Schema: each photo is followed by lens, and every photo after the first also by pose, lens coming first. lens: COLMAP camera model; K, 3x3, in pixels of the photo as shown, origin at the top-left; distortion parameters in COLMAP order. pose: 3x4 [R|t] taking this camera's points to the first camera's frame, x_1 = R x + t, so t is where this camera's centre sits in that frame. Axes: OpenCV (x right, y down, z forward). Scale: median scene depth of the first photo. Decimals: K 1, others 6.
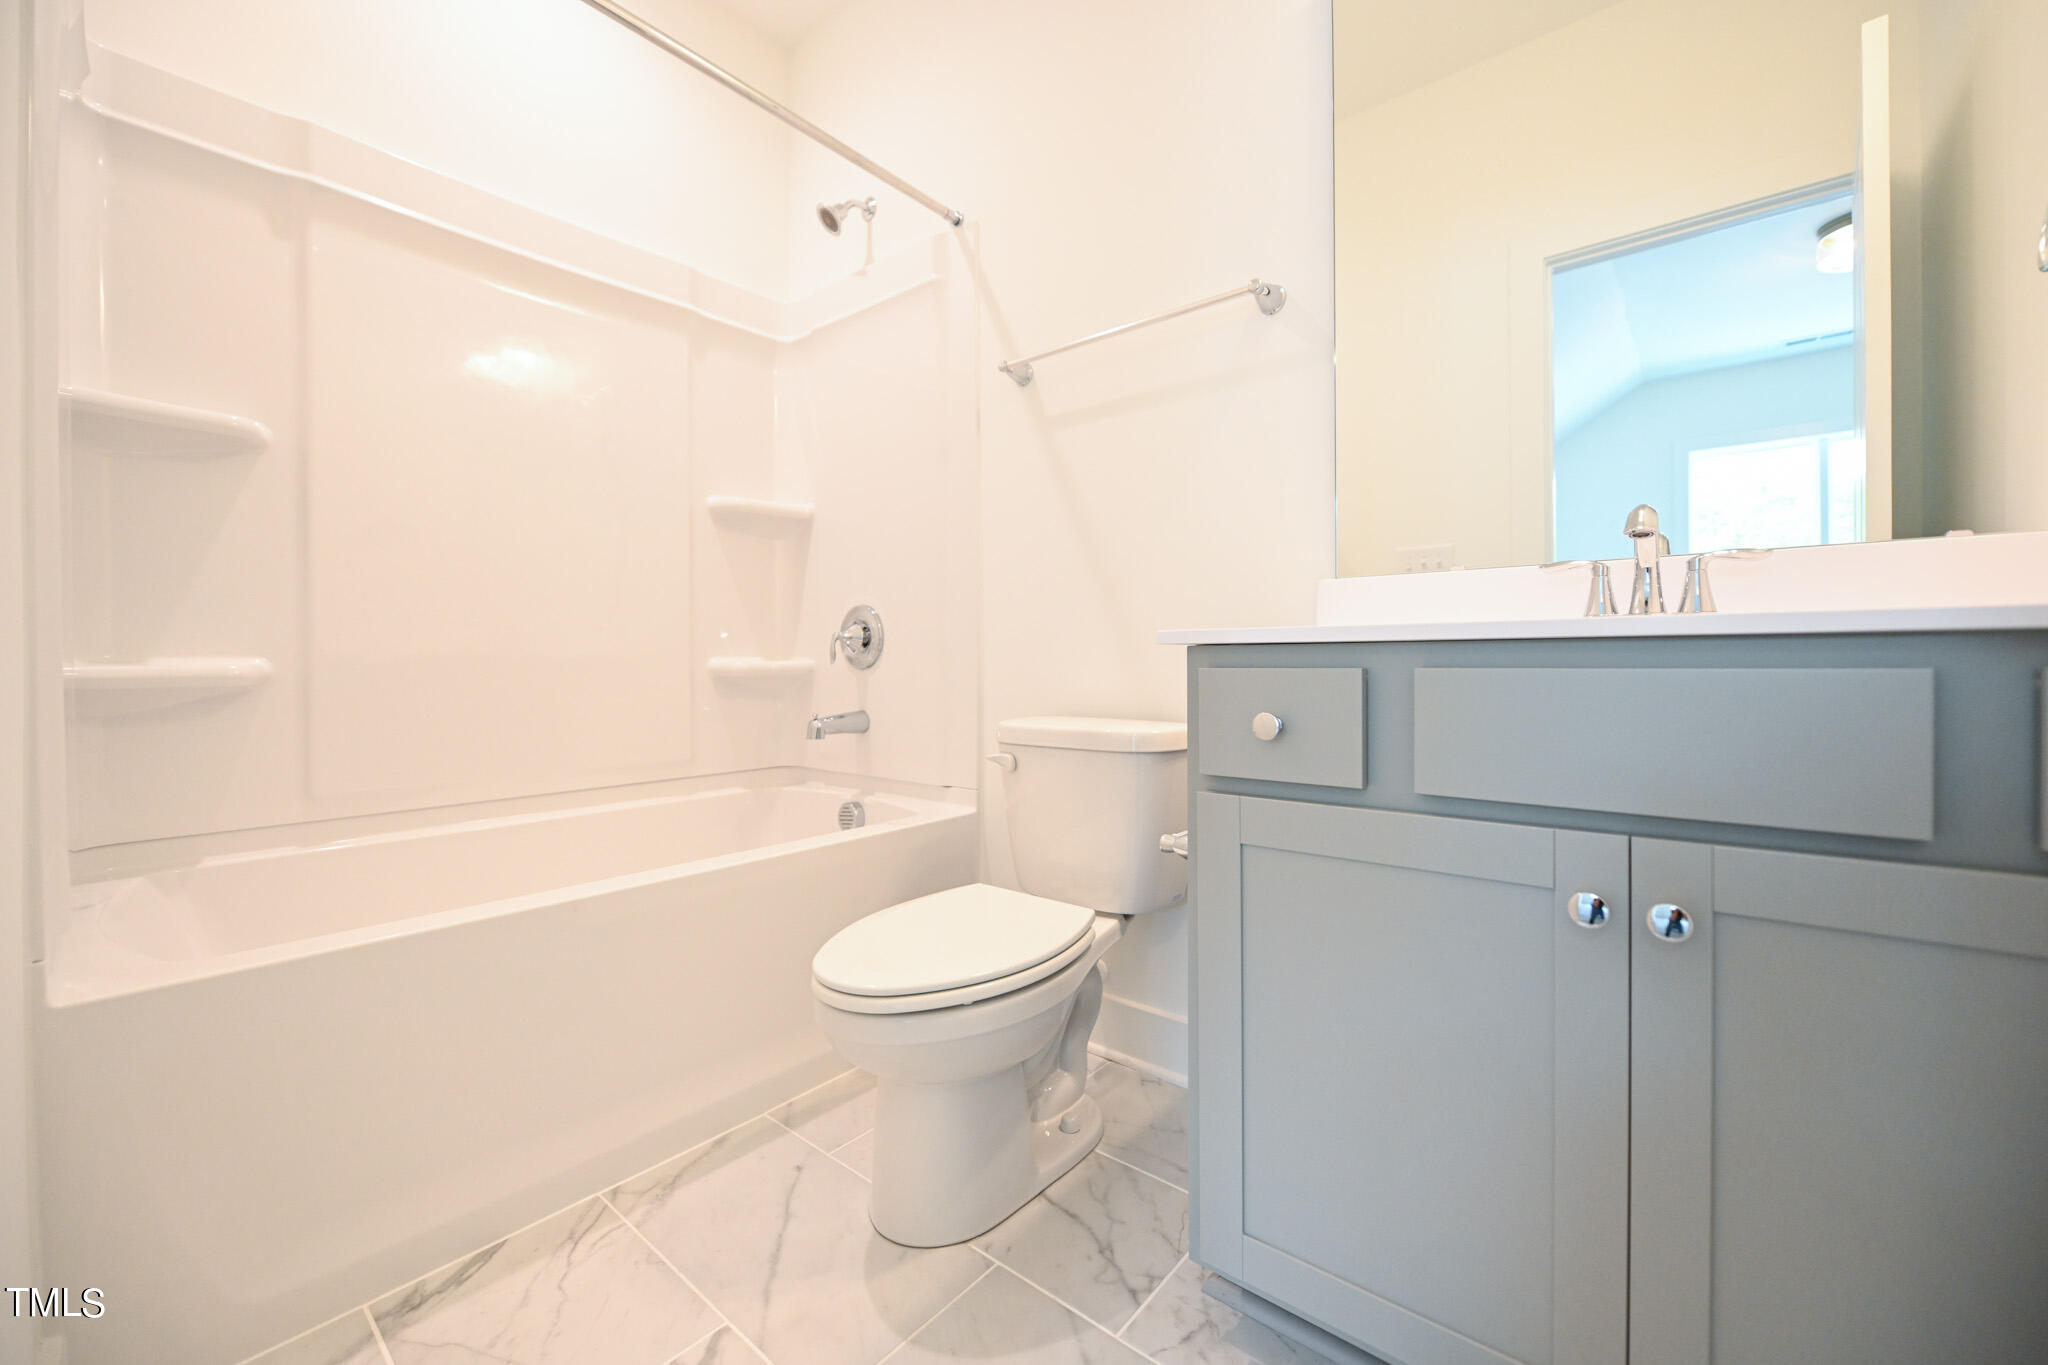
lens RADIAL K [[813.9, 0, 1033.8], [0, 813.9, 667.2], [0, 0, 1]] dist [-0.011329, -0.000548]
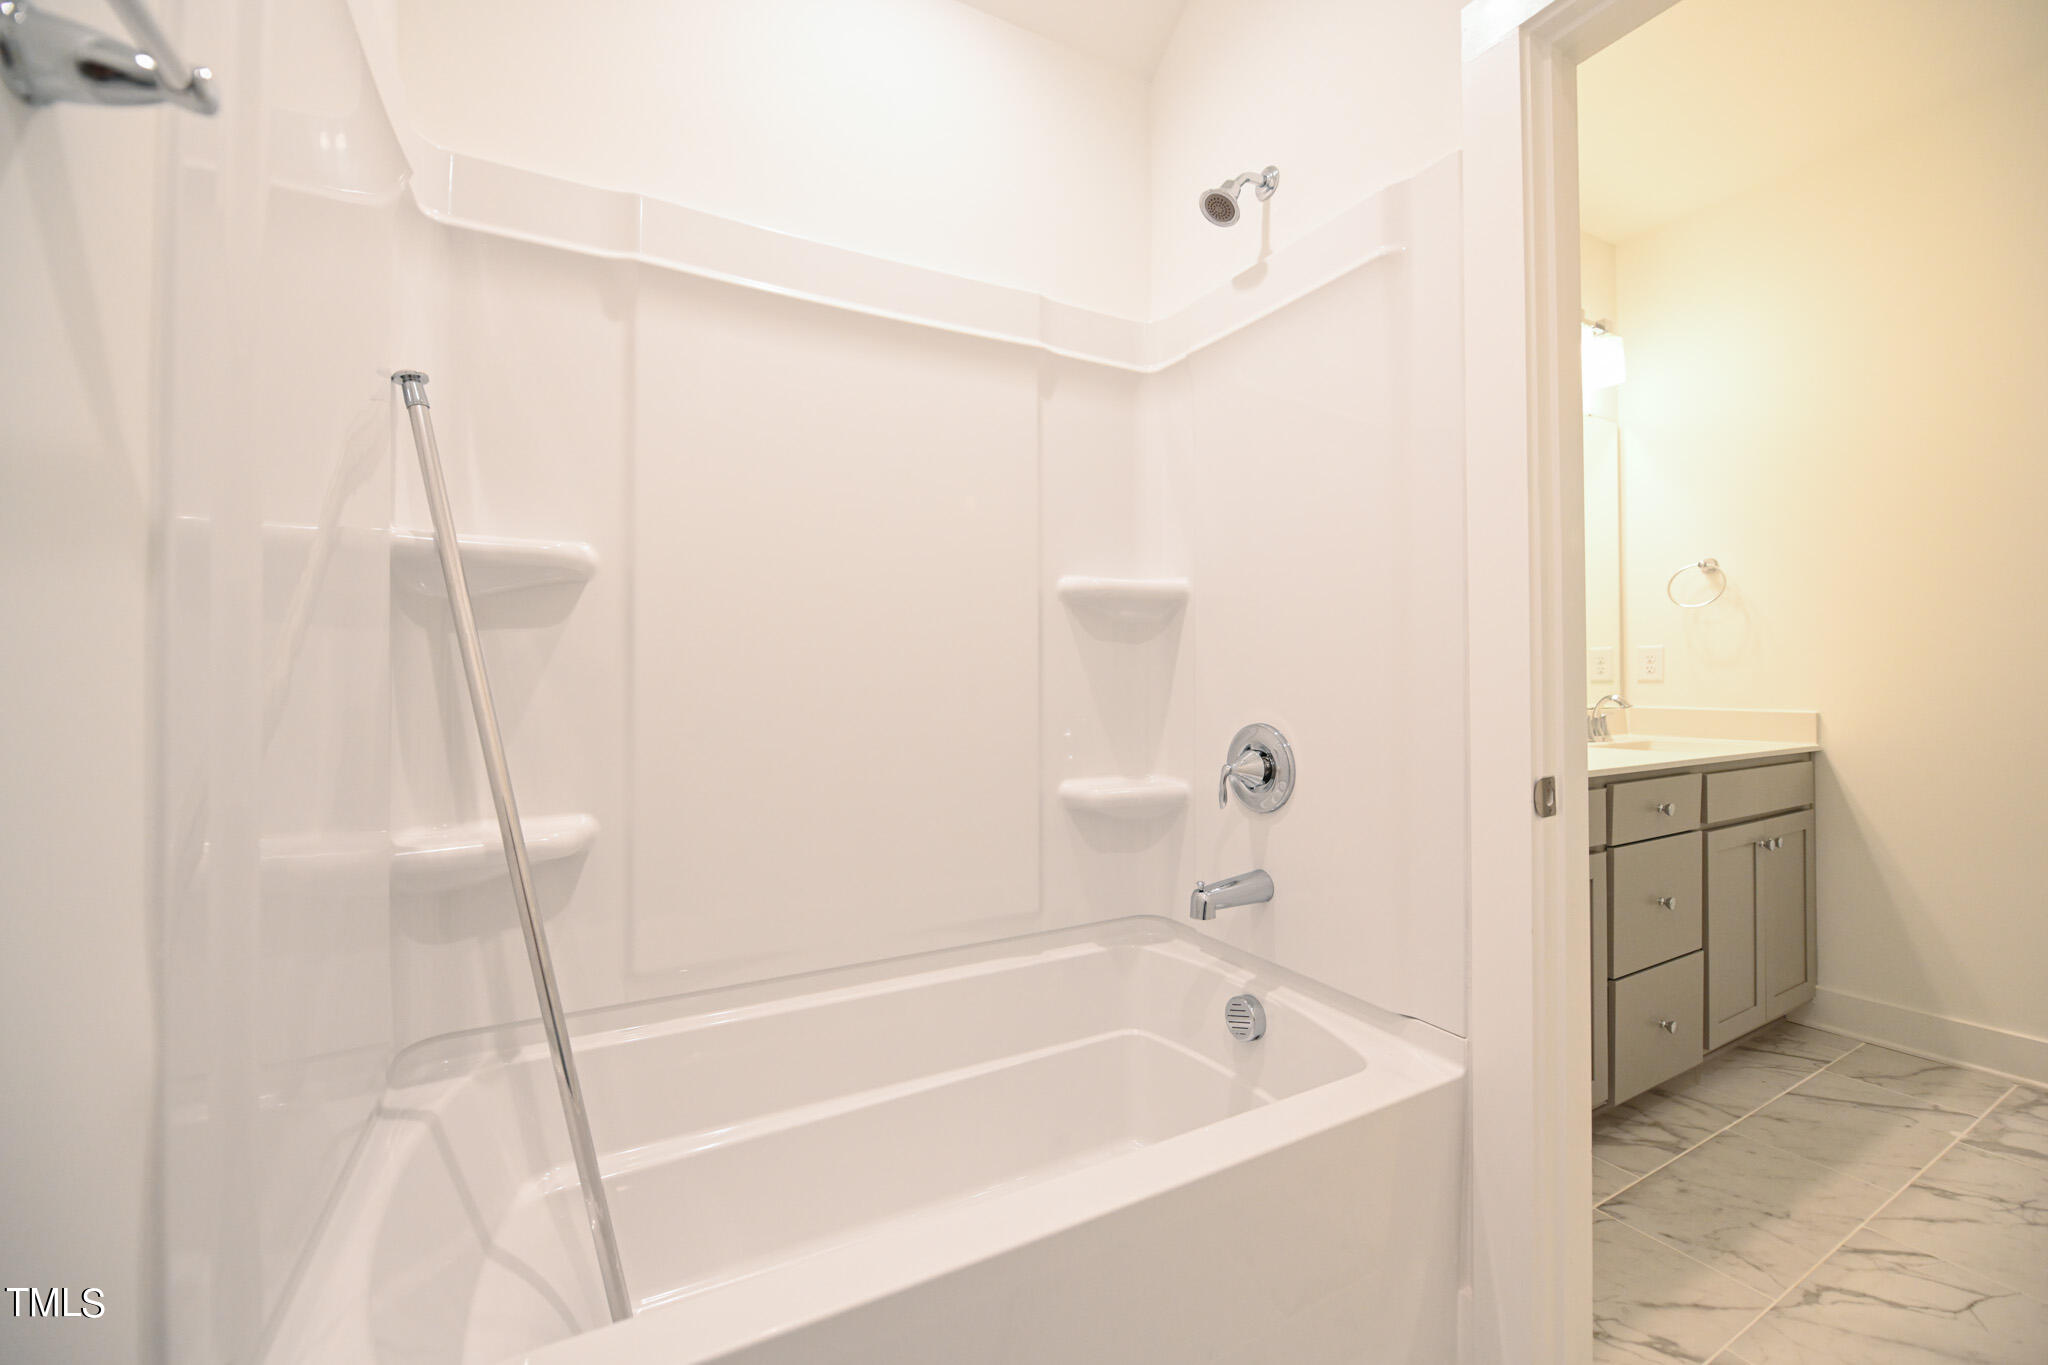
lens RADIAL K [[813.9, 0, 1033.8], [0, 813.9, 667.2], [0, 0, 1]] dist [-0.011329, -0.000548]
pose [[0.925491, 0.008455, -0.378675, -0.125575], [-0.012566, 0.999886, -0.008386, -0.118150], [0.378561, 0.012520, 0.925492, 0.253228]]
